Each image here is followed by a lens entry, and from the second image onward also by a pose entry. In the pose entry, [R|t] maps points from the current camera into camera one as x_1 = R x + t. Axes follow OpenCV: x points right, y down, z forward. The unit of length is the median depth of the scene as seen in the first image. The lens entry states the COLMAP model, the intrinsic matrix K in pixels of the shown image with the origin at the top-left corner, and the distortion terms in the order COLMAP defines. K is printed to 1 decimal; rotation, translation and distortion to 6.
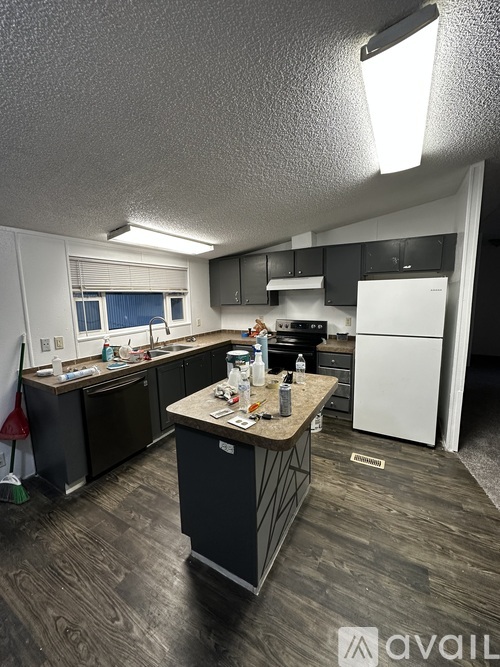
lens RADIAL K [[264.8, 0, 250.0], [0, 264.8, 333.5], [0, 0, 1]] dist [0.001566, 0.000282]
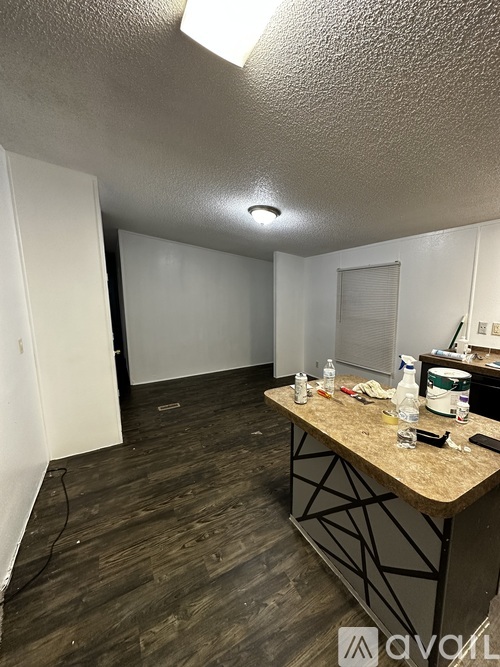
lens RADIAL K [[264.8, 0, 250.0], [0, 264.8, 333.5], [0, 0, 1]] dist [0.001566, 0.000282]
pose [[-0.528893, 0.161331, -0.833213, 0.957387], [-0.087943, 0.966063, 0.242877, -0.175243], [0.844120, 0.201731, -0.496756, 1.159753]]
